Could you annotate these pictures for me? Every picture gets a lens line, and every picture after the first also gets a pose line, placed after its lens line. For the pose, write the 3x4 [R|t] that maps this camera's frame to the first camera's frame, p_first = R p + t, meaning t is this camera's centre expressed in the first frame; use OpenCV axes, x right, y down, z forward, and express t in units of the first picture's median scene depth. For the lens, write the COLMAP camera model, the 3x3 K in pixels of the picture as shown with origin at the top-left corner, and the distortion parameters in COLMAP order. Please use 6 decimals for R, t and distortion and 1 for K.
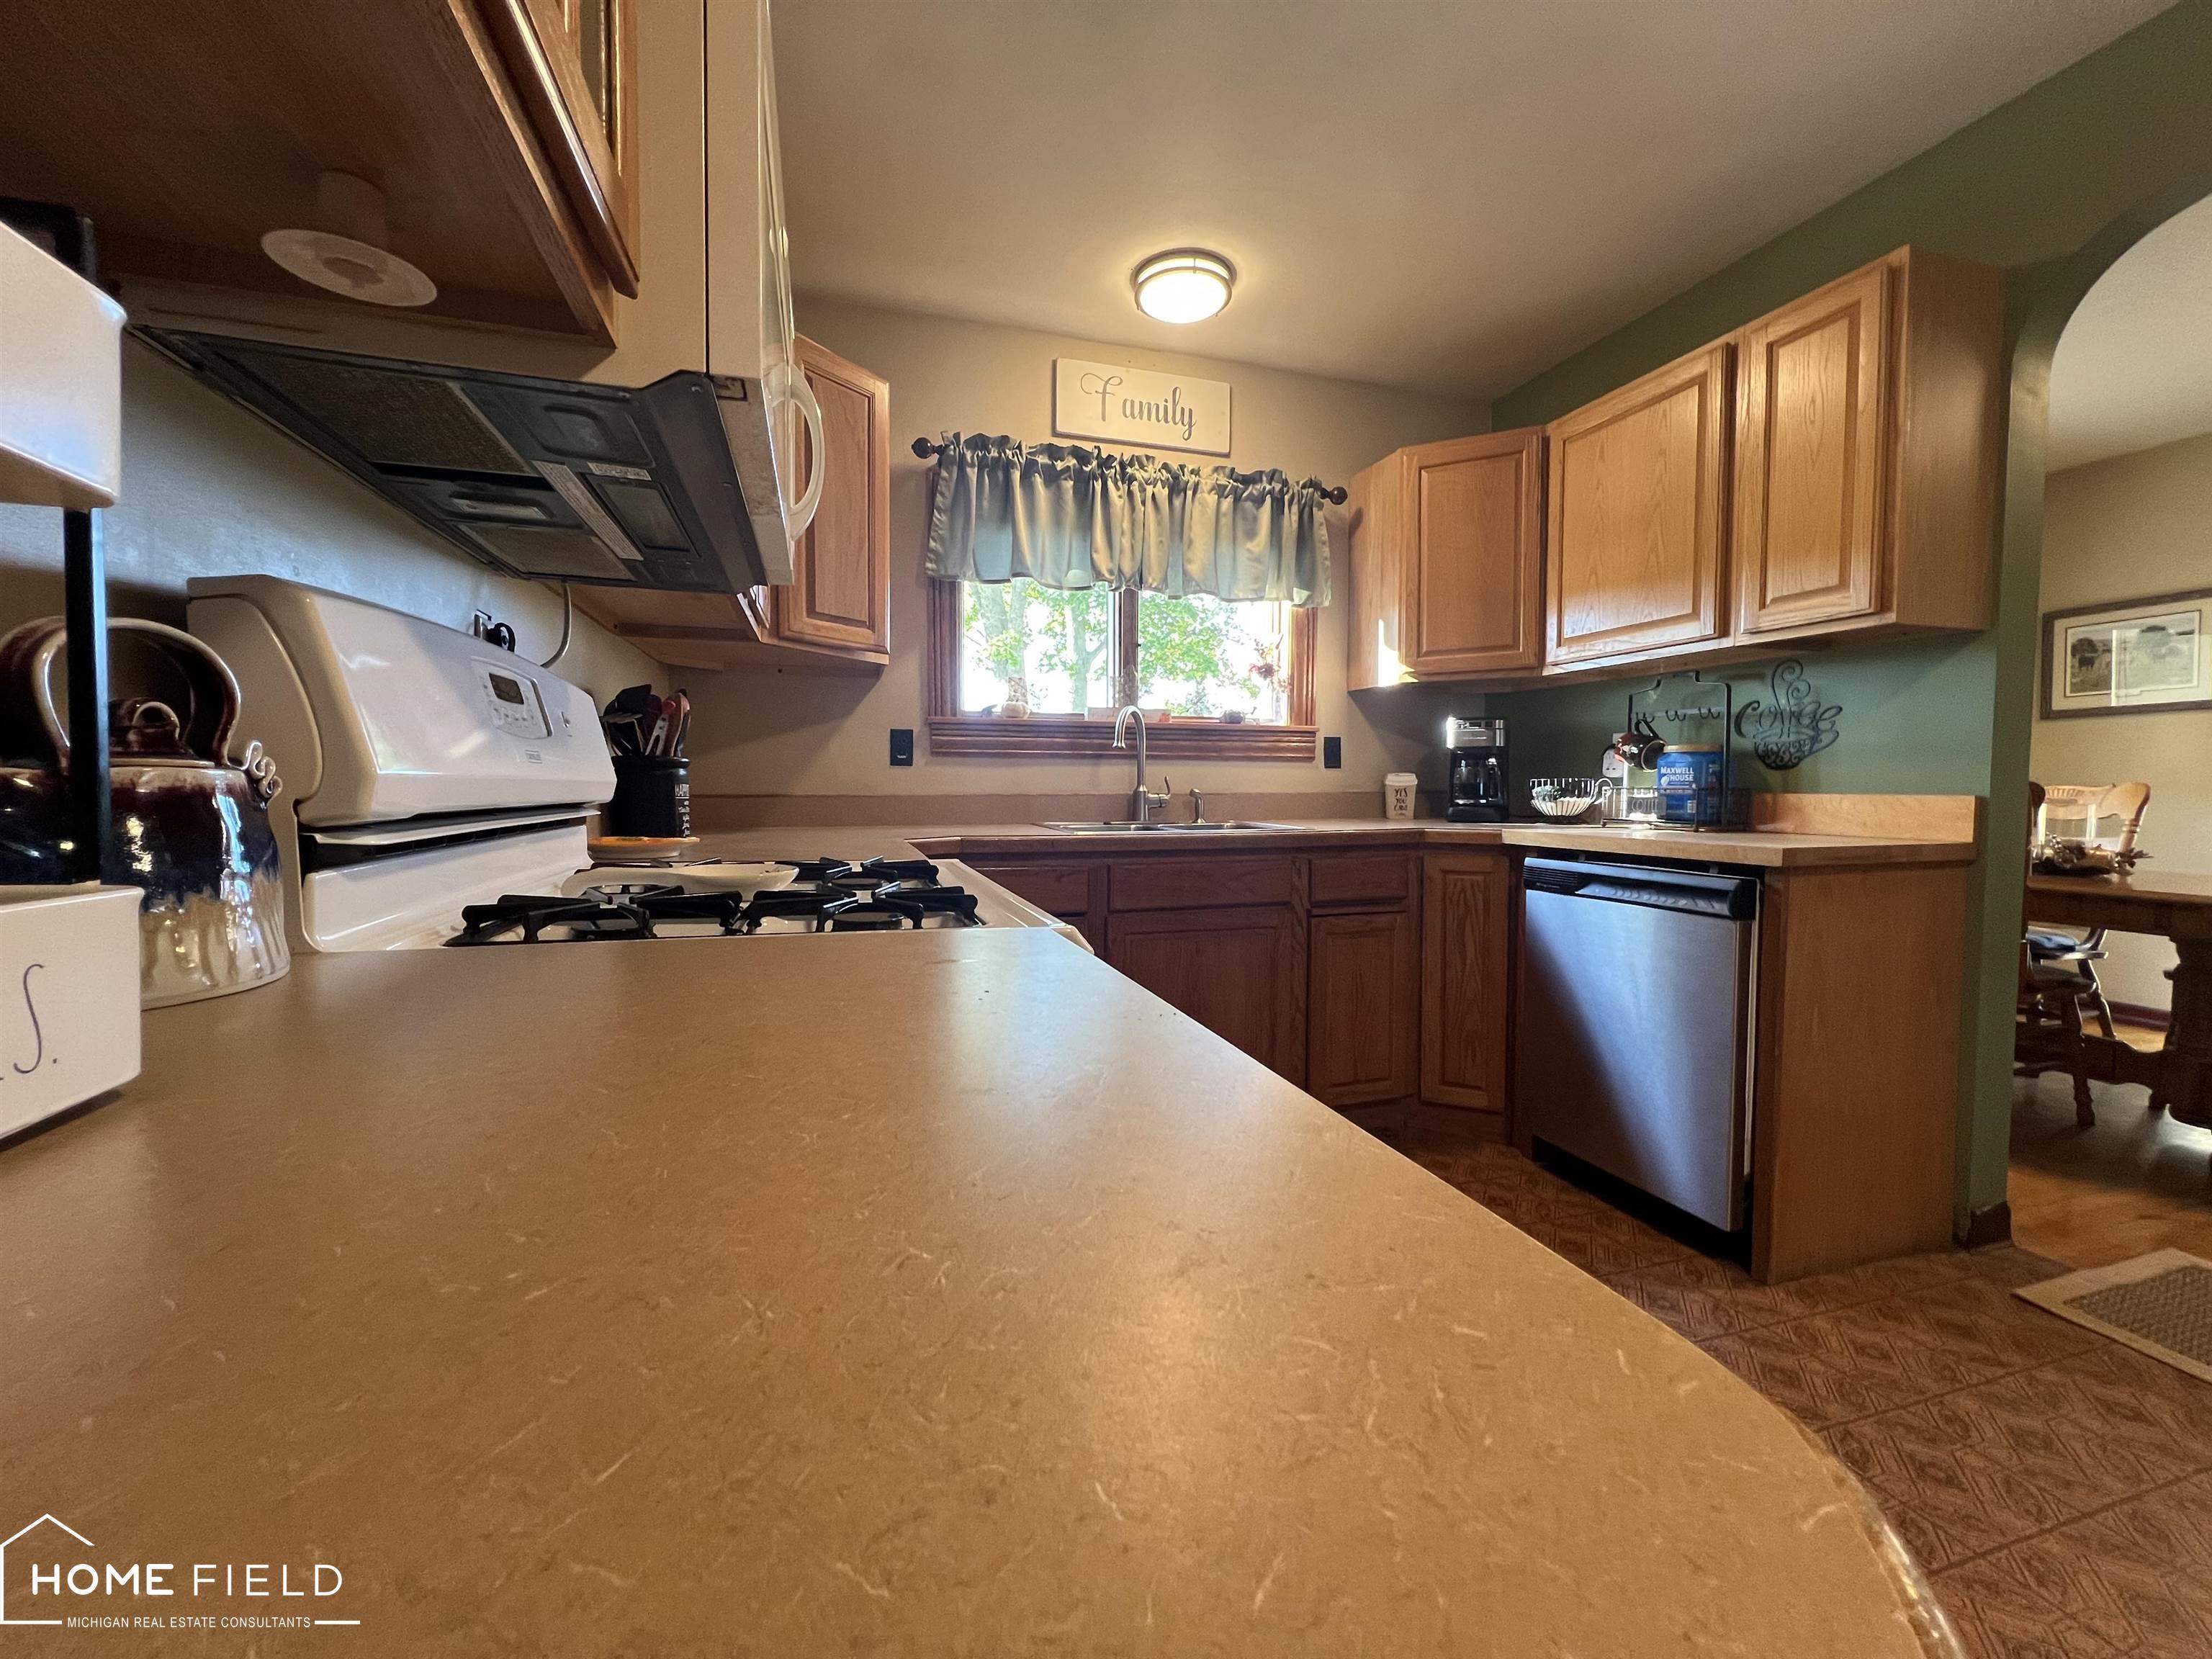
lens RADIAL K [[885.4, 0, 1099.2], [0, 885.4, 825.3], [0, 0, 1]] dist [-0.002644, 0.000820]
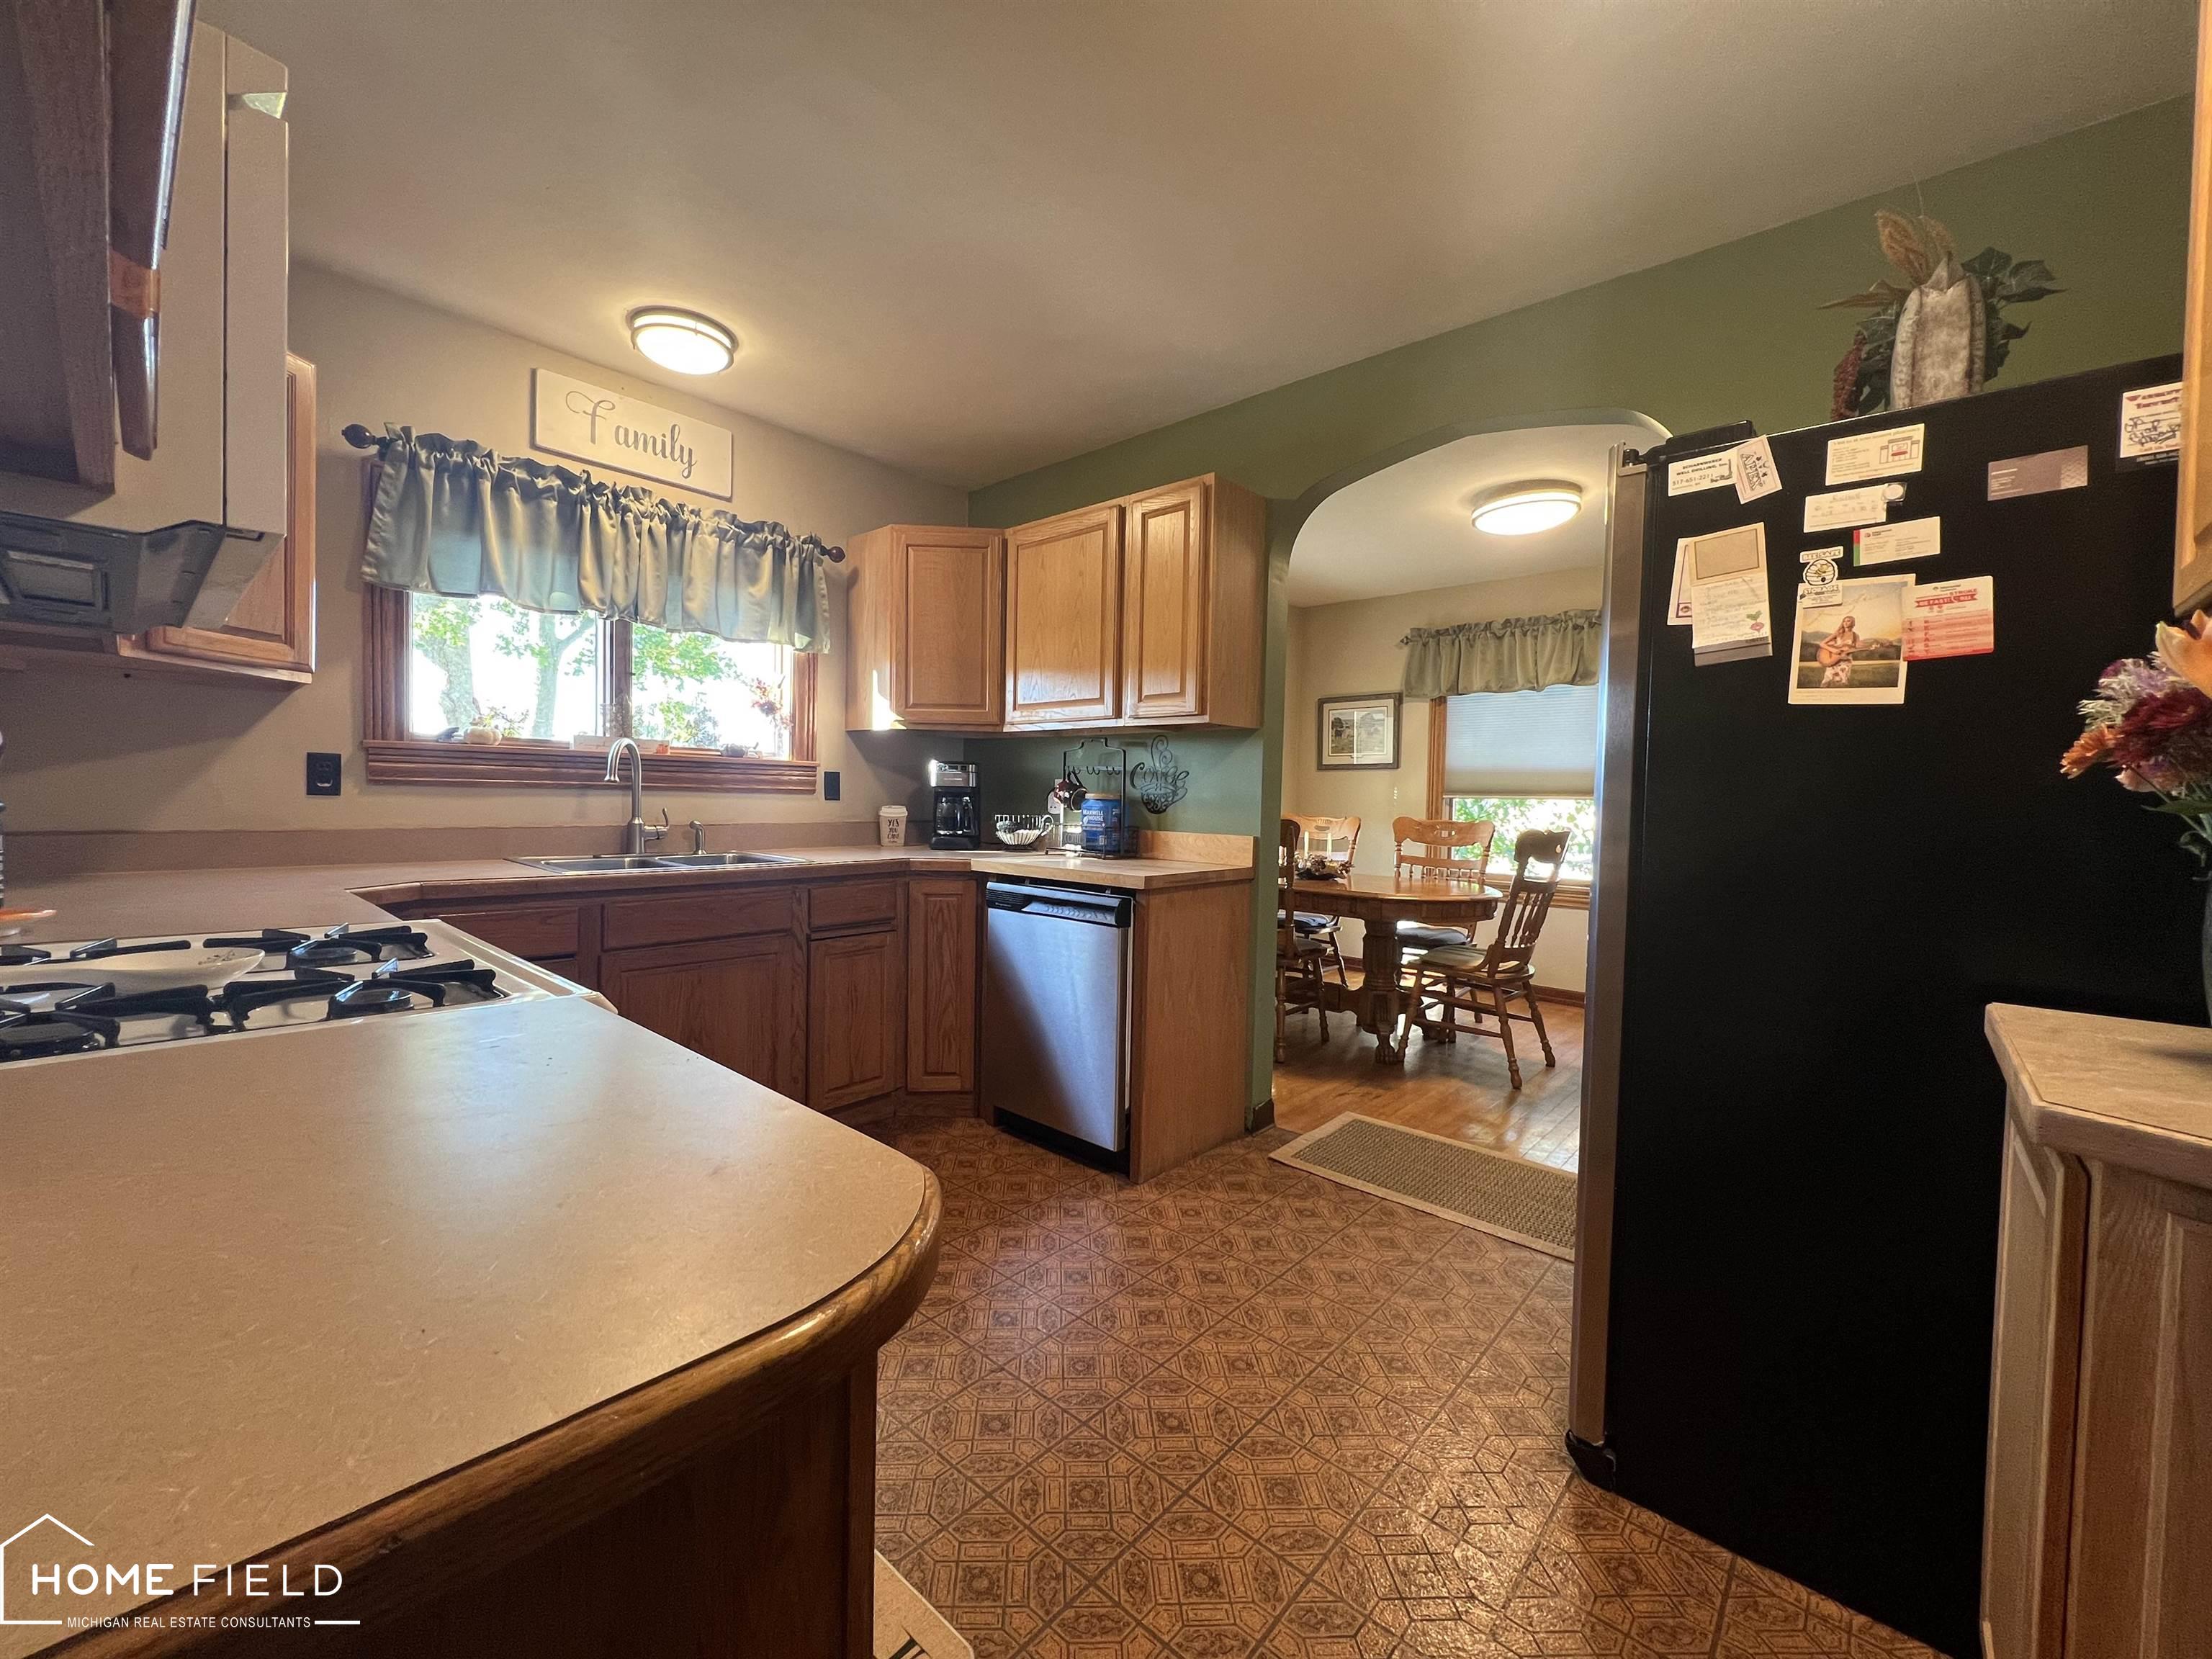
lens RADIAL K [[885.0, 0, 1097.1], [0, 885.0, 824.8], [0, 0, 1]] dist [-0.002298, 0.000518]
pose [[0.858328, 0.000012, 0.513101, -0.020712], [0.002624, 0.999987, -0.004412, -0.036239], [-0.513094, 0.005133, 0.858317, -0.134930]]
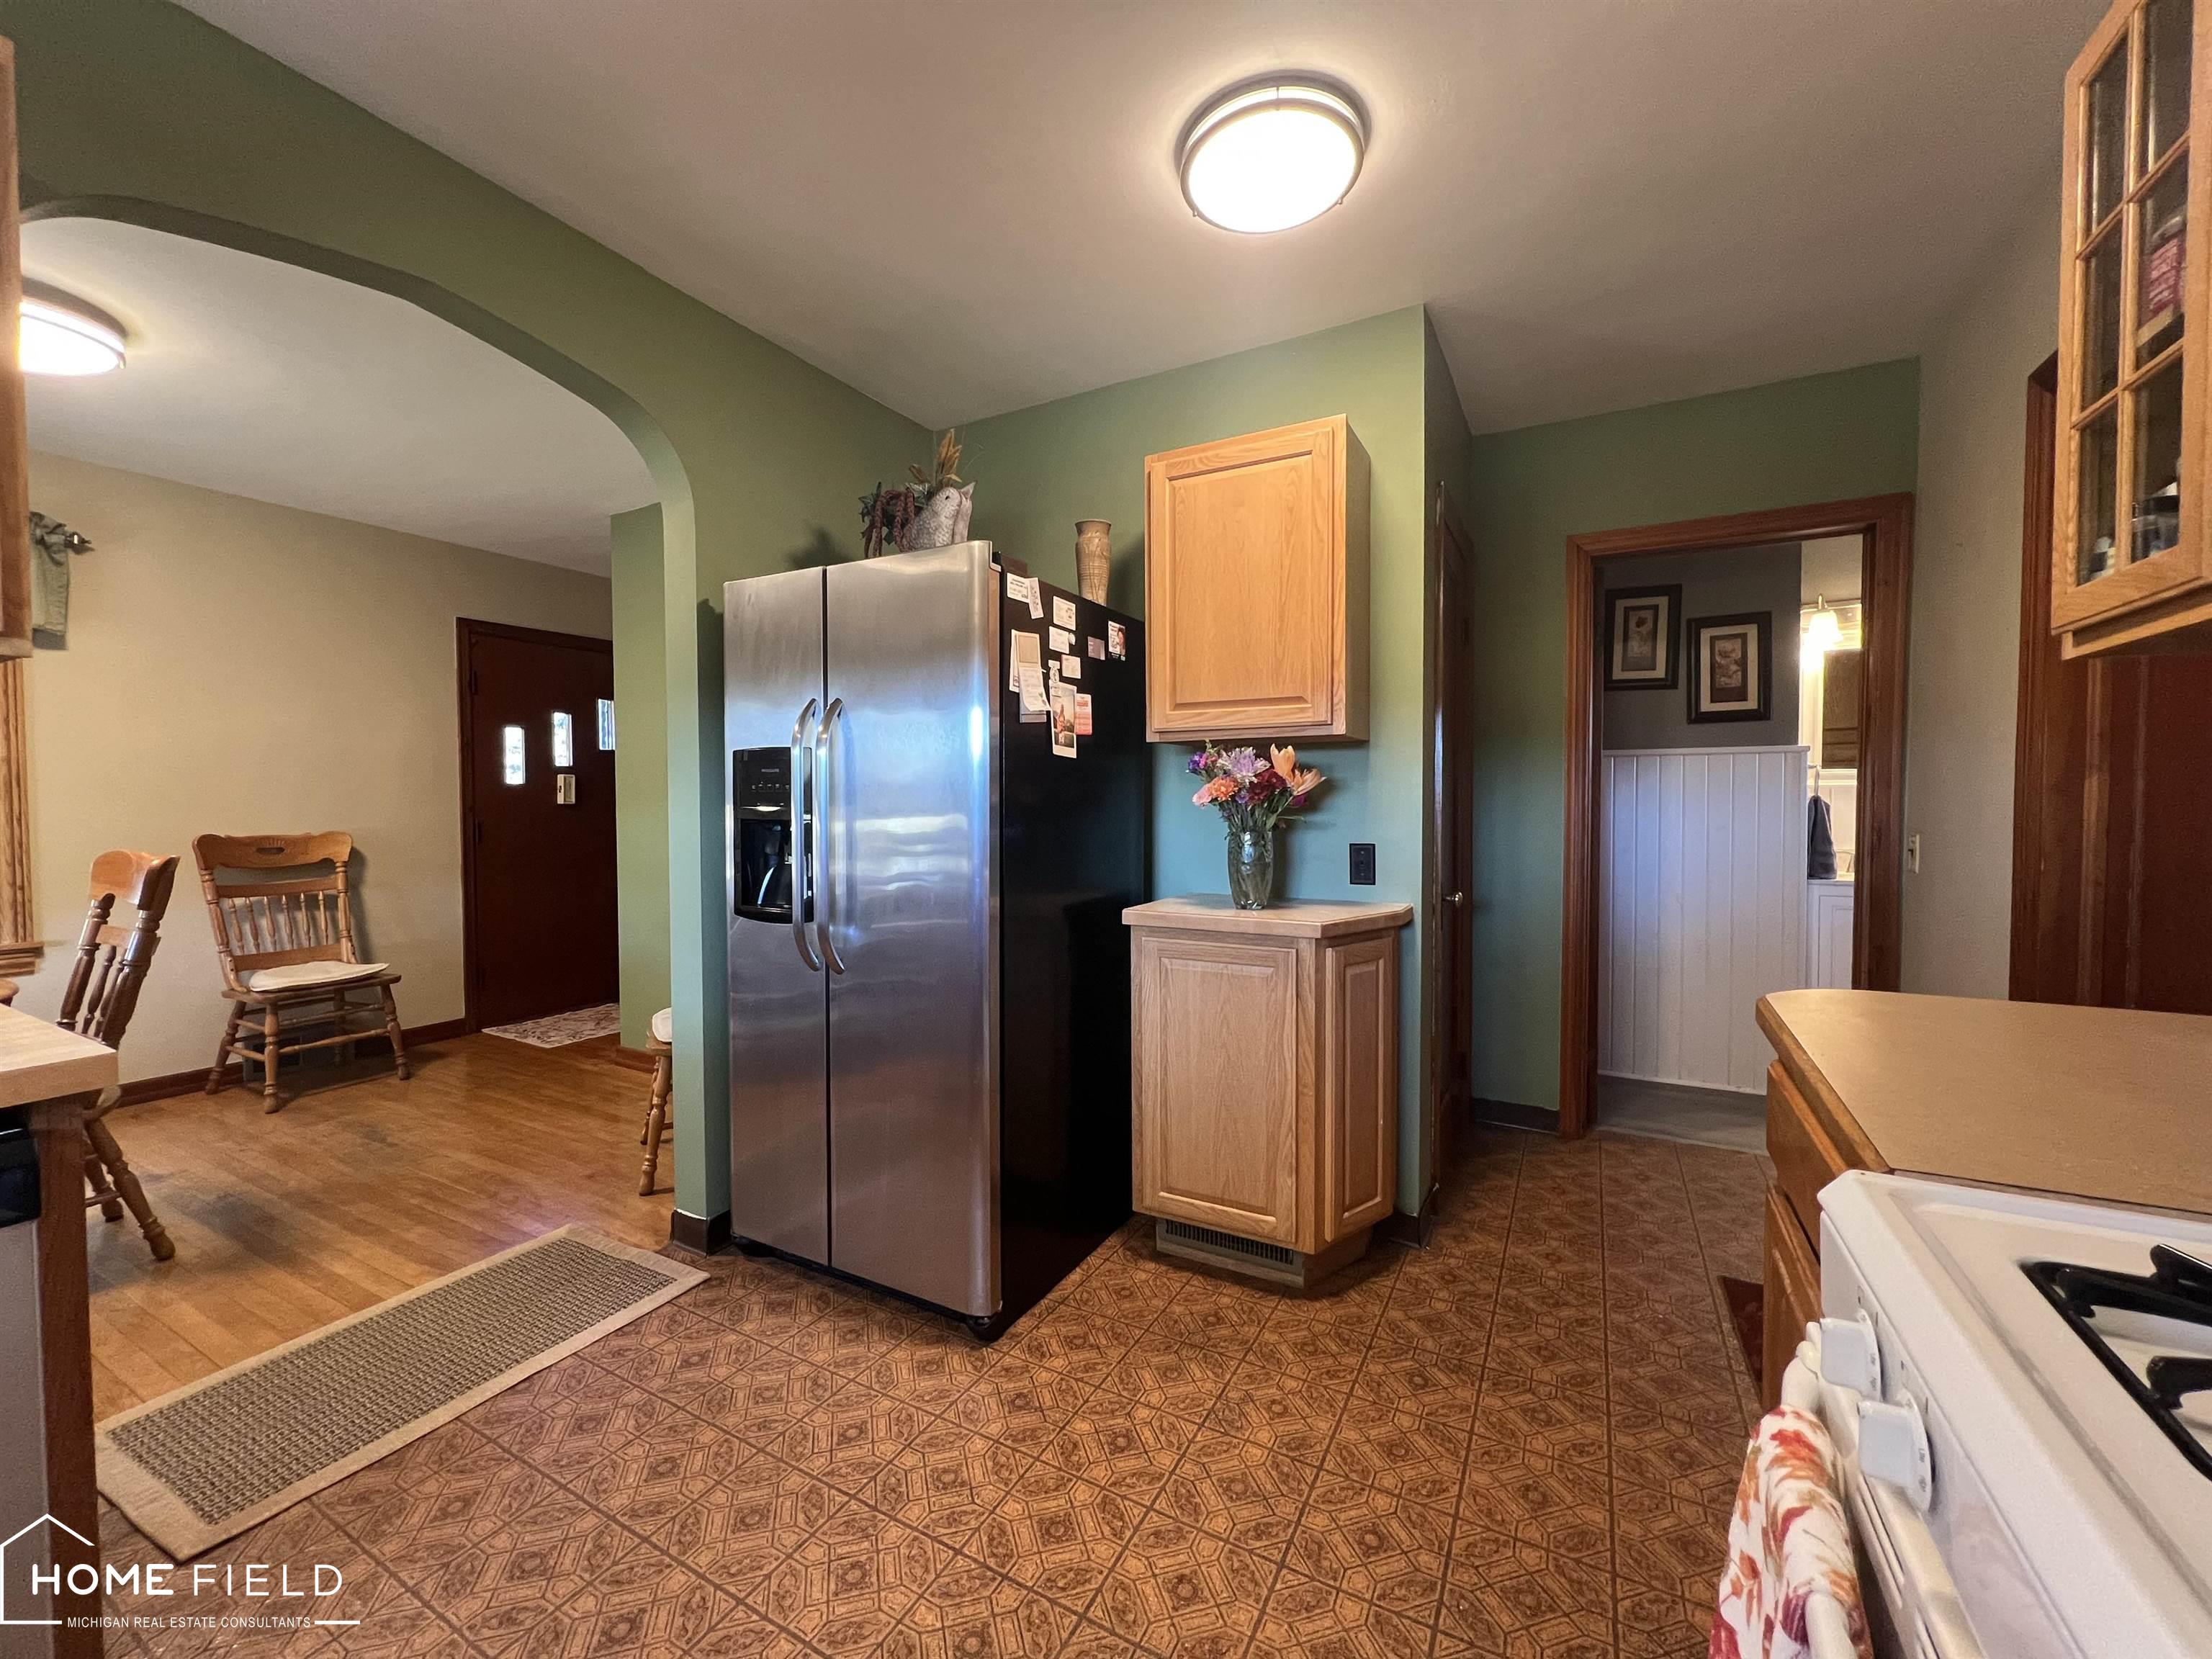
lens RADIAL K [[885.4, 0, 1099.4], [0, 885.4, 828.5], [0, 0, 1]] dist [-0.002644, 0.000820]
pose [[-0.697047, -0.023753, 0.716632, -0.038483], [0.034404, 0.997192, 0.066515, -0.091867], [-0.716200, 0.071019, -0.694272, 0.652572]]
